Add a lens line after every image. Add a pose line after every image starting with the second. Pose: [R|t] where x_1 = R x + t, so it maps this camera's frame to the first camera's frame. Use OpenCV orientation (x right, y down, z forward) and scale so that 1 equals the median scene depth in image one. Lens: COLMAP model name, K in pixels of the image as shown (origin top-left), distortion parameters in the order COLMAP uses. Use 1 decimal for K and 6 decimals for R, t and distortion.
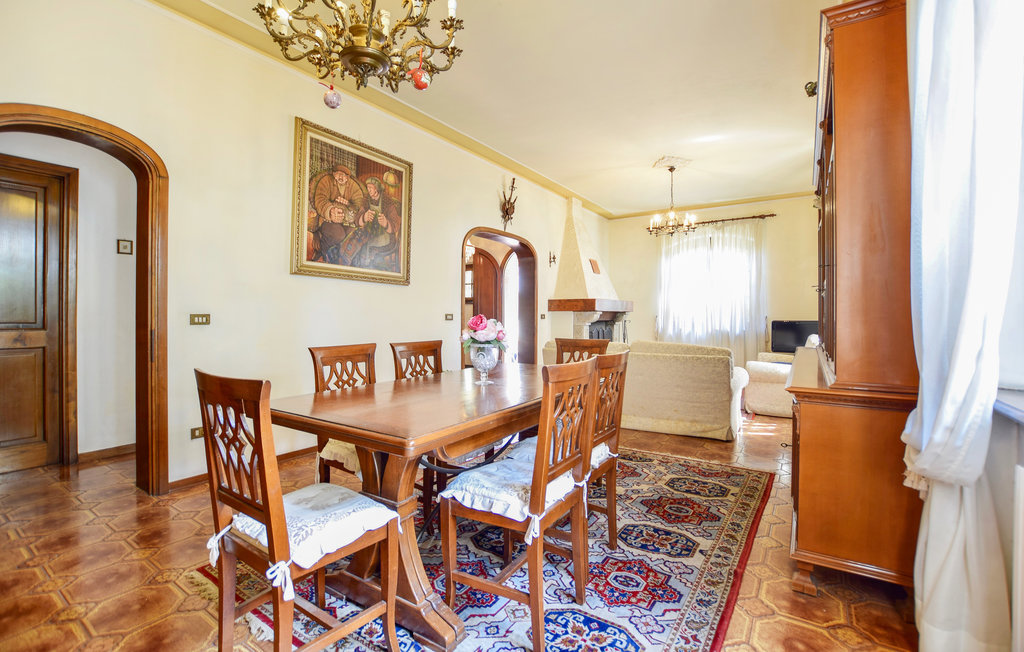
lens RADIAL K [[428.9, 0, 512.0], [0, 428.9, 326.0], [0, 0, 1]] dist [0.001644, 0.000146]
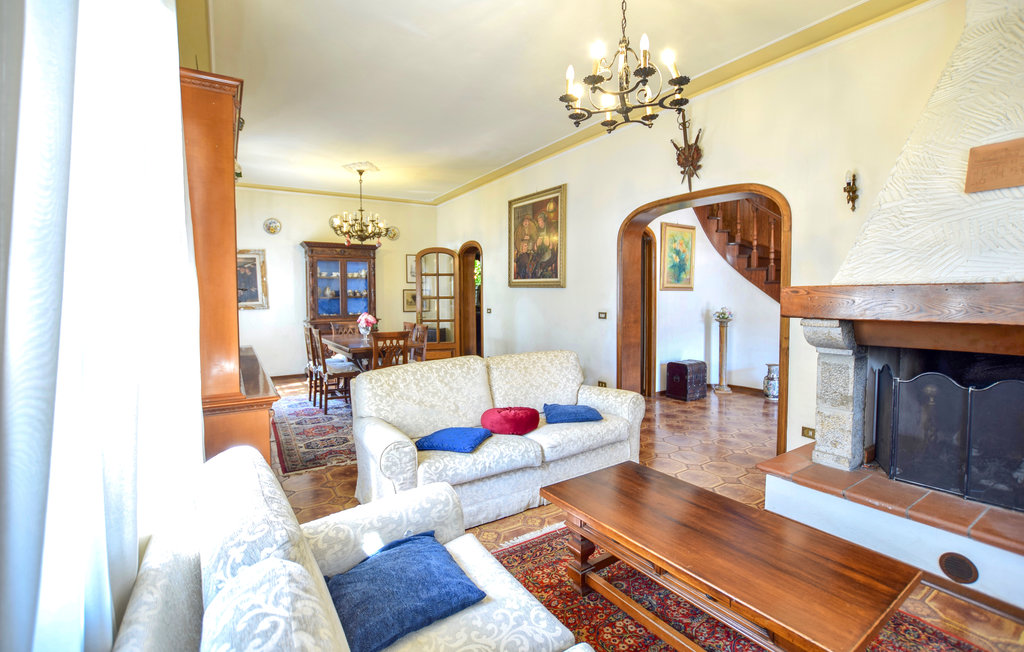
lens RADIAL K [[471.6, 0, 512.0], [0, 471.6, 326.0], [0, 0, 1]] dist [-0.002194, -0.000144]
pose [[-0.406366, 0.047878, -0.912455, 1.287584], [-0.037457, 0.996914, 0.068991, -0.093713], [0.912942, 0.062213, -0.403319, 1.775923]]
